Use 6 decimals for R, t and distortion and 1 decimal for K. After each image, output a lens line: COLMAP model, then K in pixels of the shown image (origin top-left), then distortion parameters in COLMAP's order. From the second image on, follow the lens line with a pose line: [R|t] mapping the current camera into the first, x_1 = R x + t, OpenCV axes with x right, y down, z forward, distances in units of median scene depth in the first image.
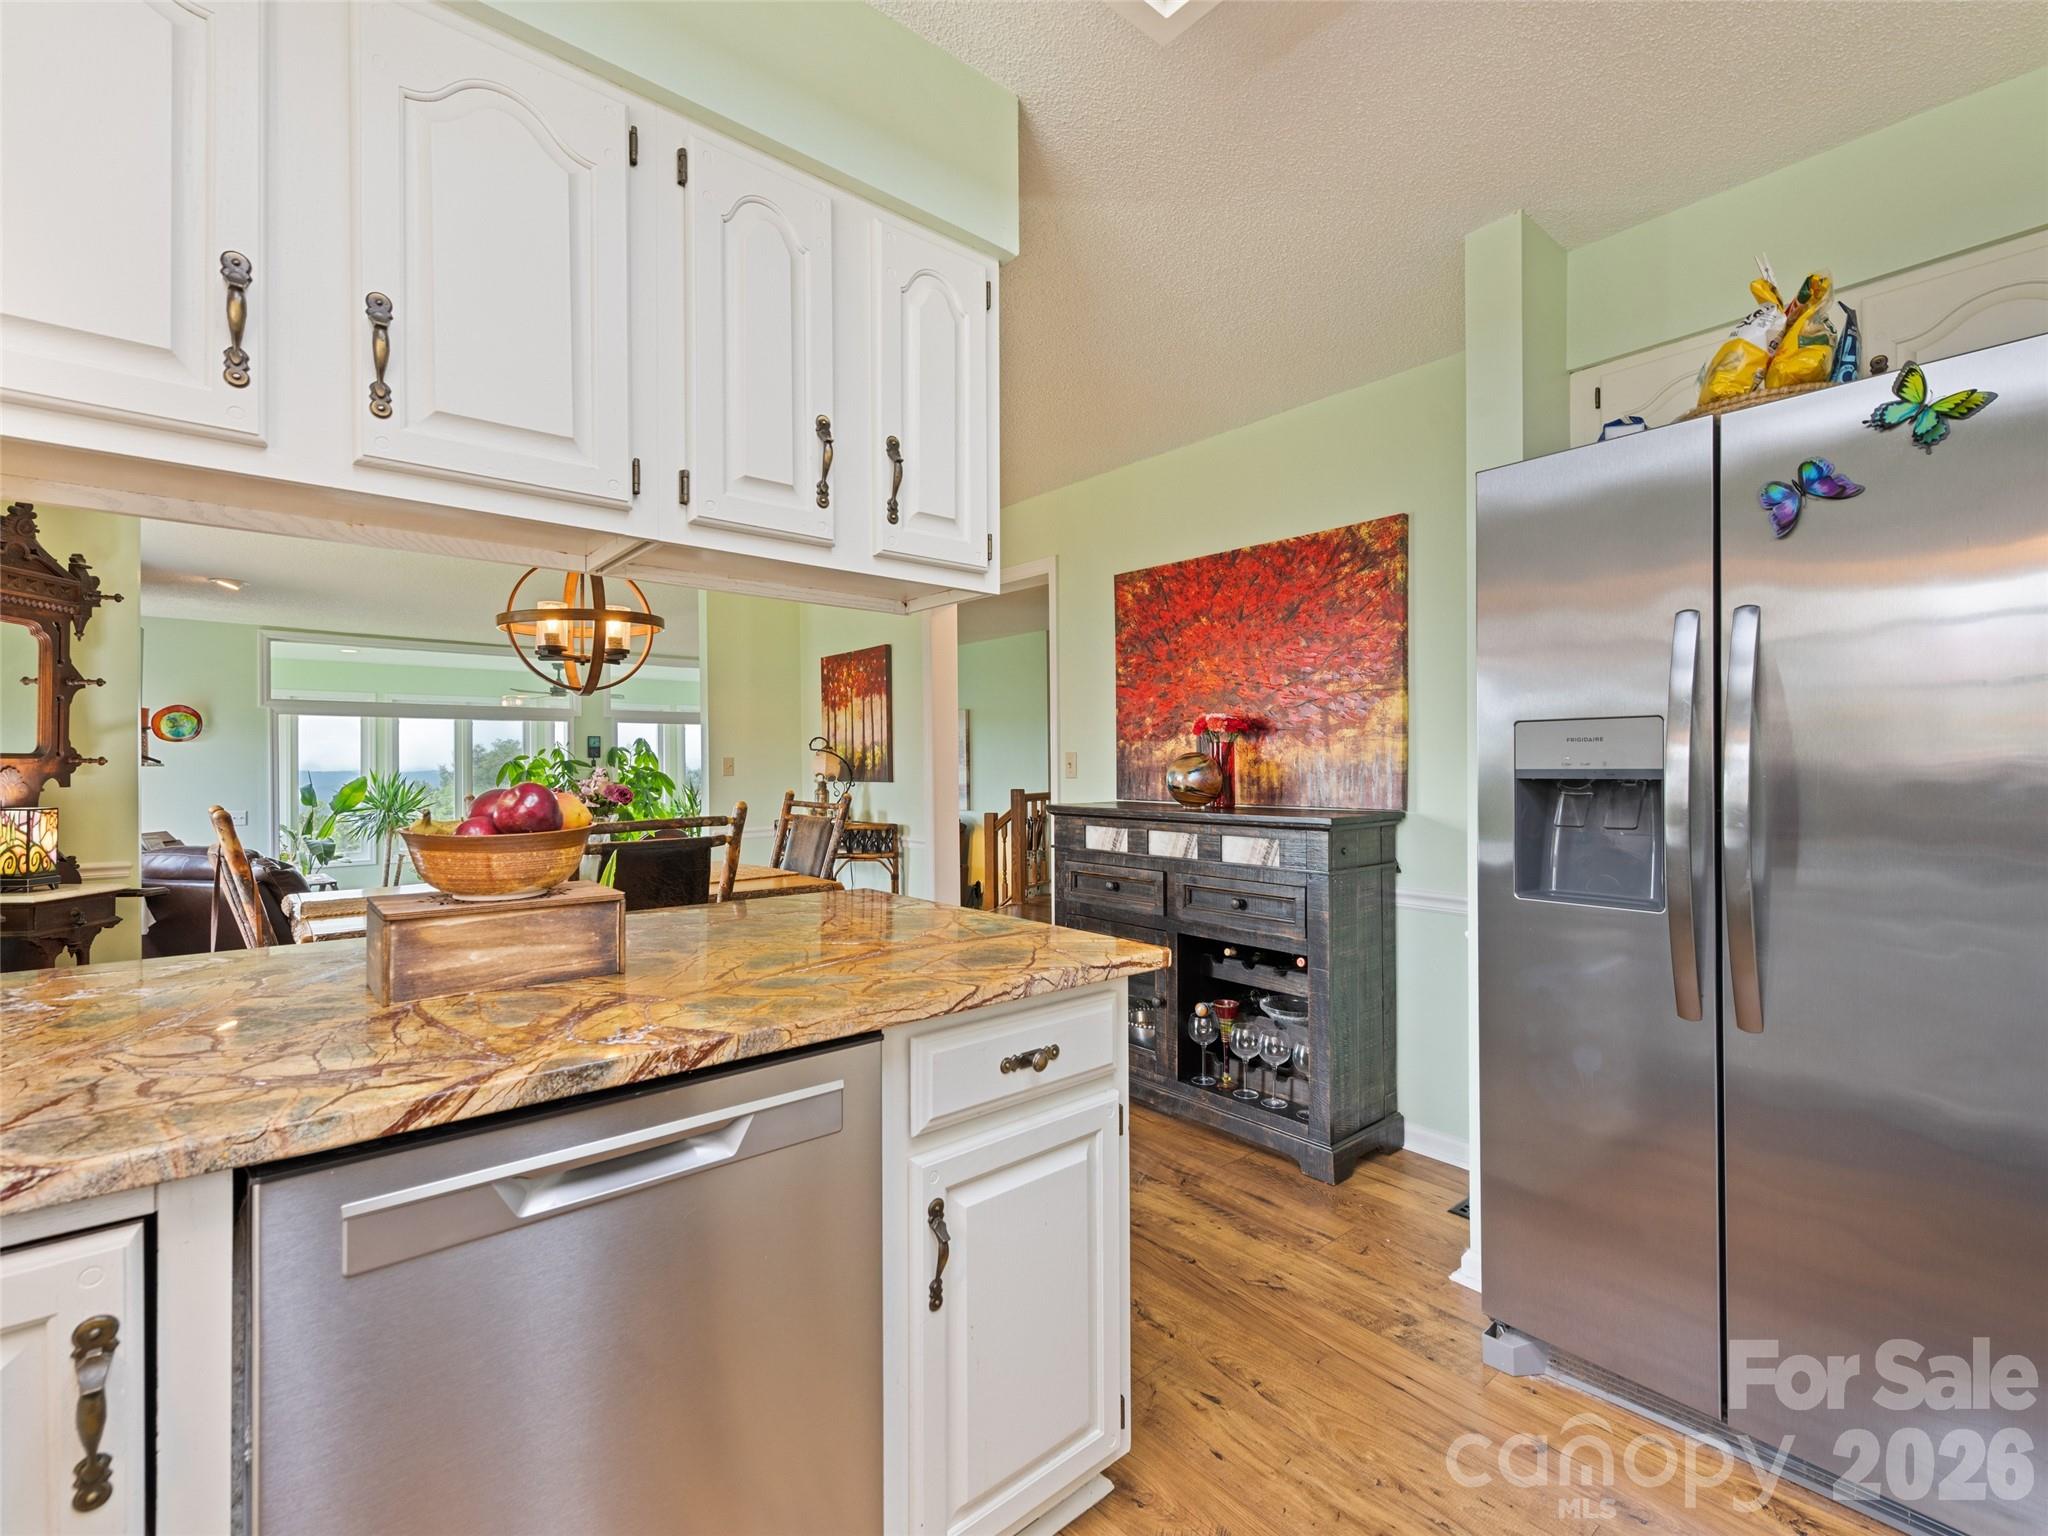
lens RADIAL K [[918.6, 0, 1024.0], [0, 918.6, 768.0], [0, 0, 1]] dist [0.001020, 0.000216]
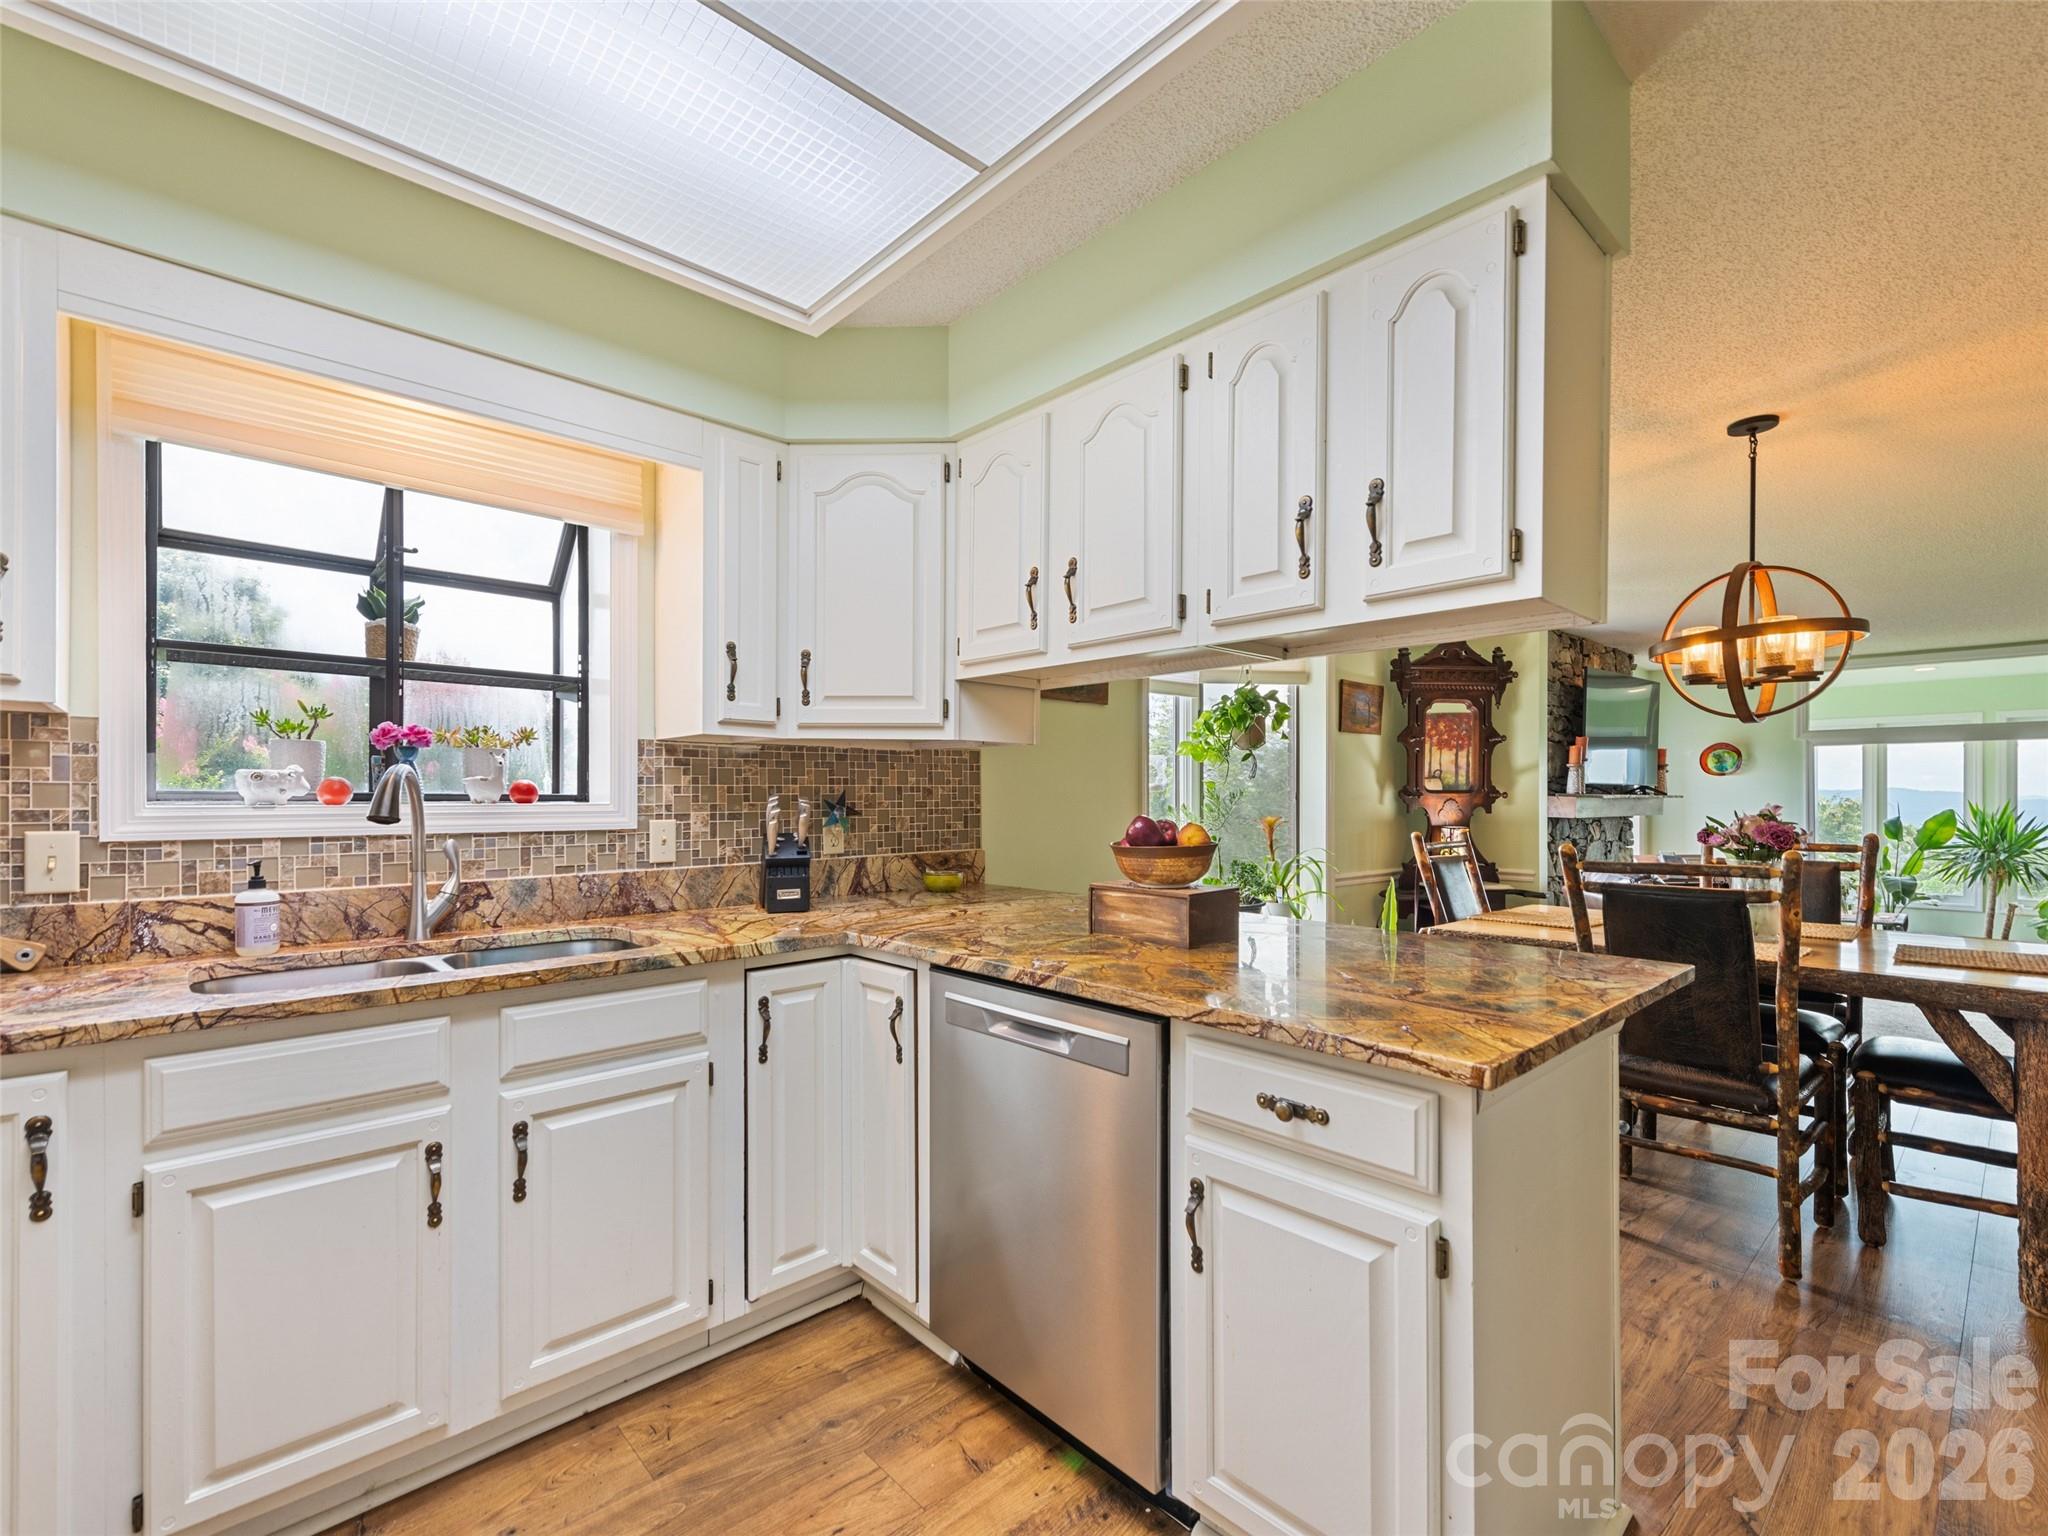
lens RADIAL K [[918.9, 0, 1021.3], [0, 918.9, 805.6], [0, 0, 1]] dist [0.000733, 0.000015]
pose [[0.030881, 0.013489, -0.999432, 0.349952], [-0.004087, 0.999902, 0.013369, -0.007472], [0.999515, 0.003672, 0.030933, 0.241988]]
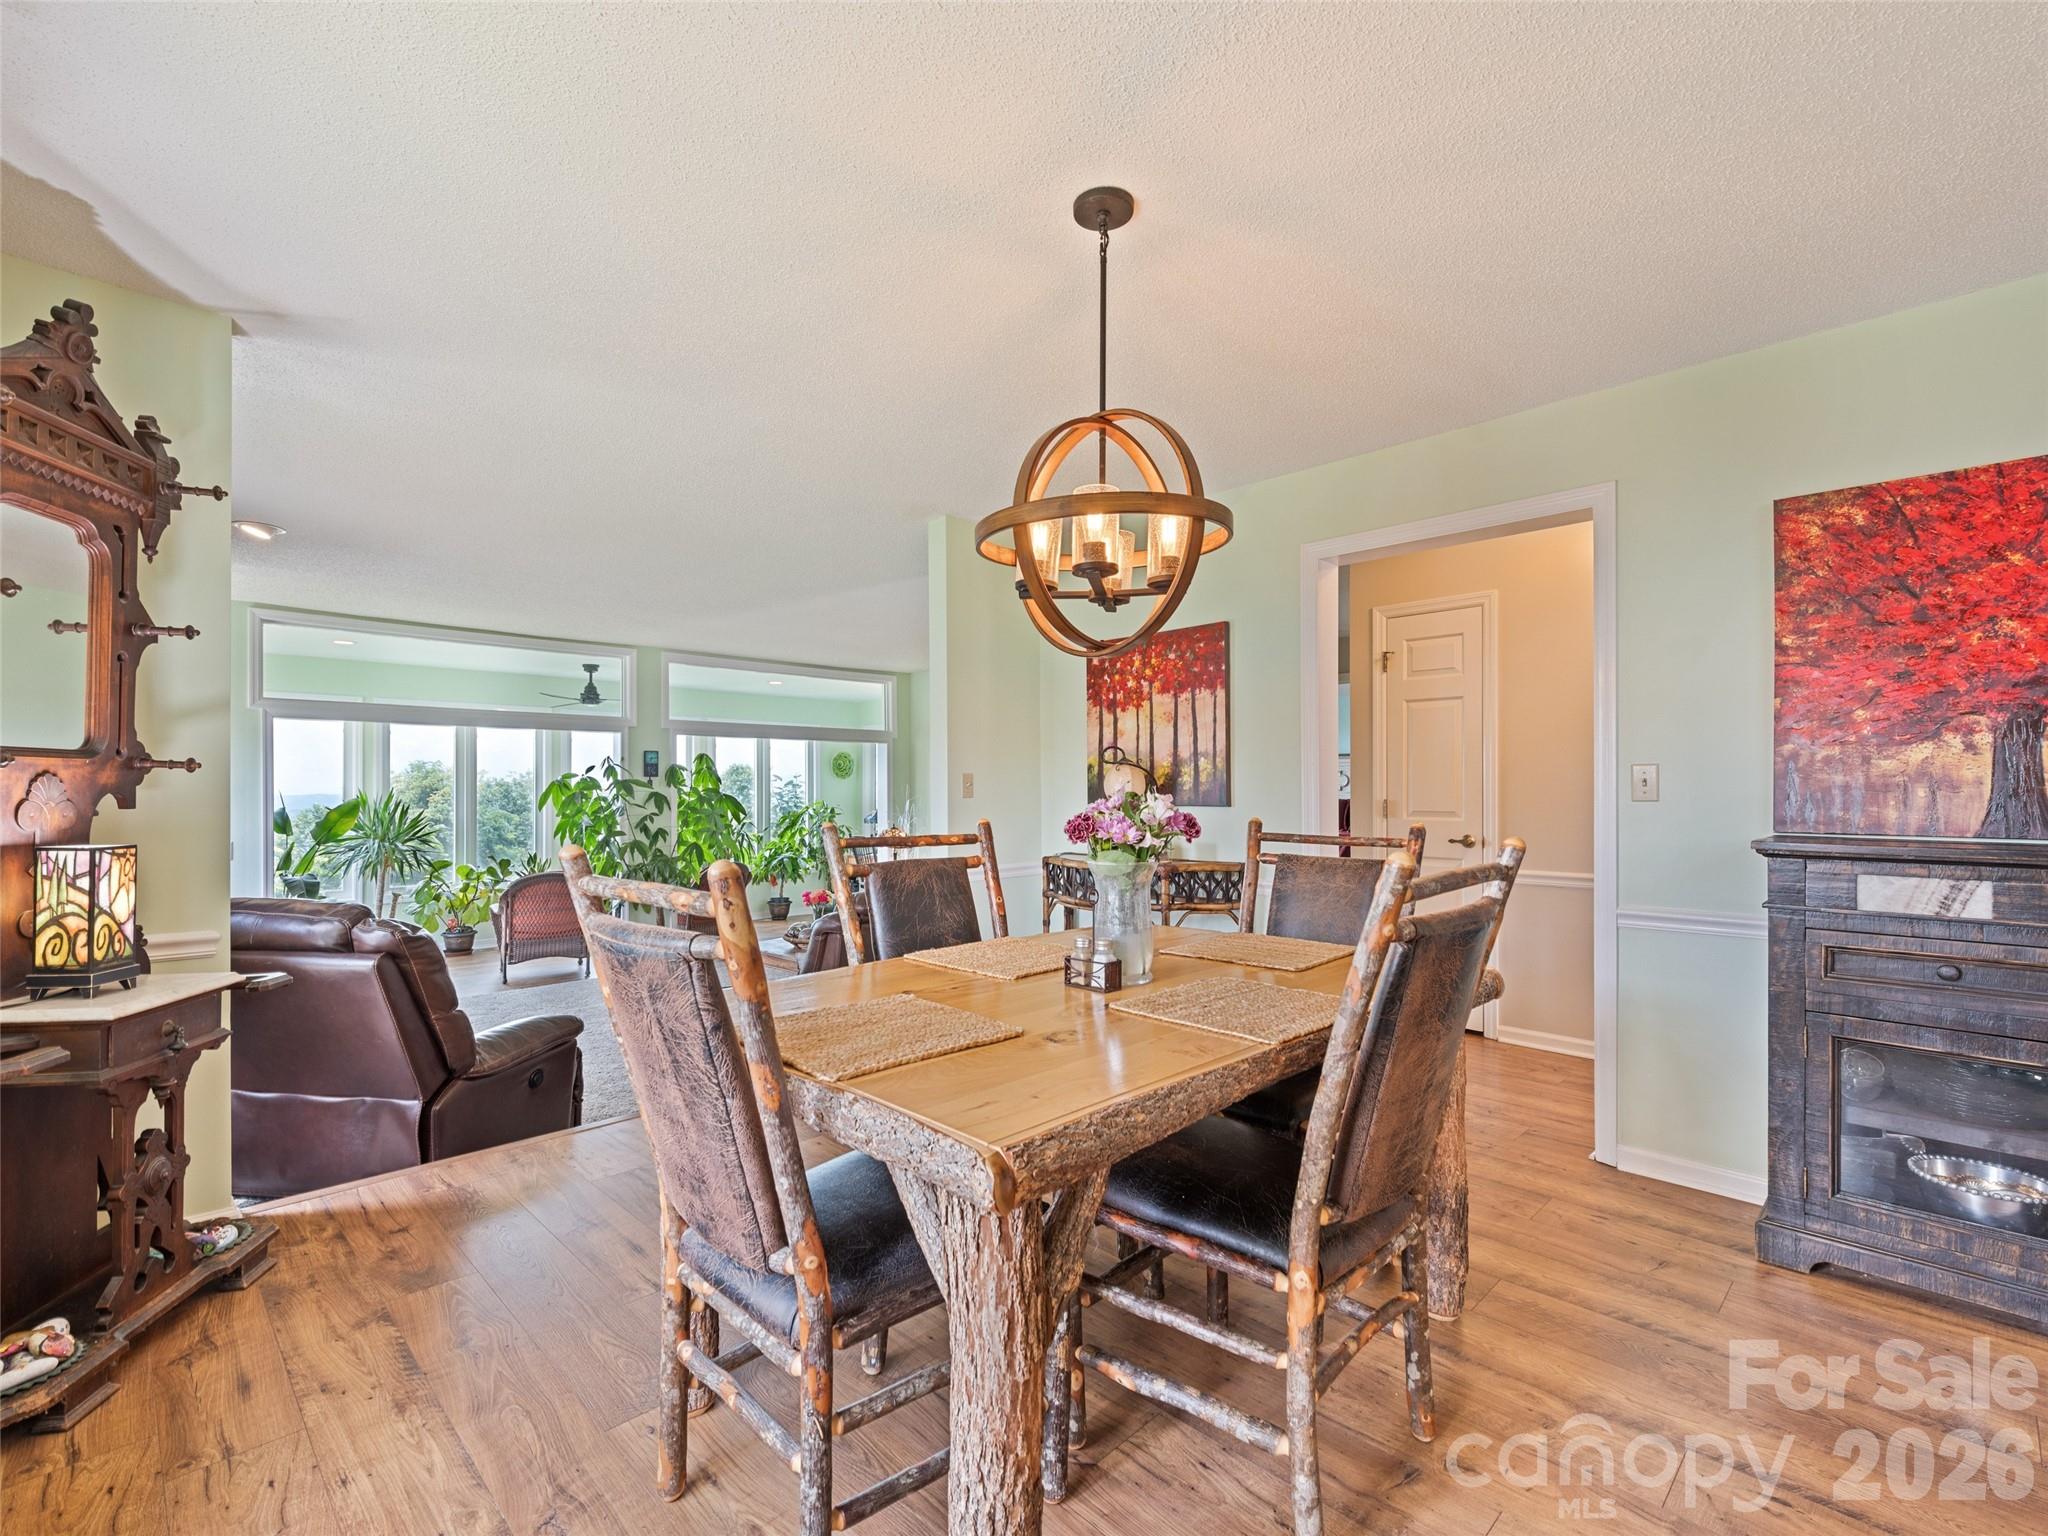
lens RADIAL K [[932.8, 0, 1020.3], [0, 932.8, 792.3], [0, 0, 1]] dist [0.004353, -0.000367]
pose [[0.997483, 0.004768, 0.070741, -0.519995], [-0.004599, 0.999986, -0.002544, 0.009228], [-0.070752, 0.002212, 0.997491, 0.365719]]
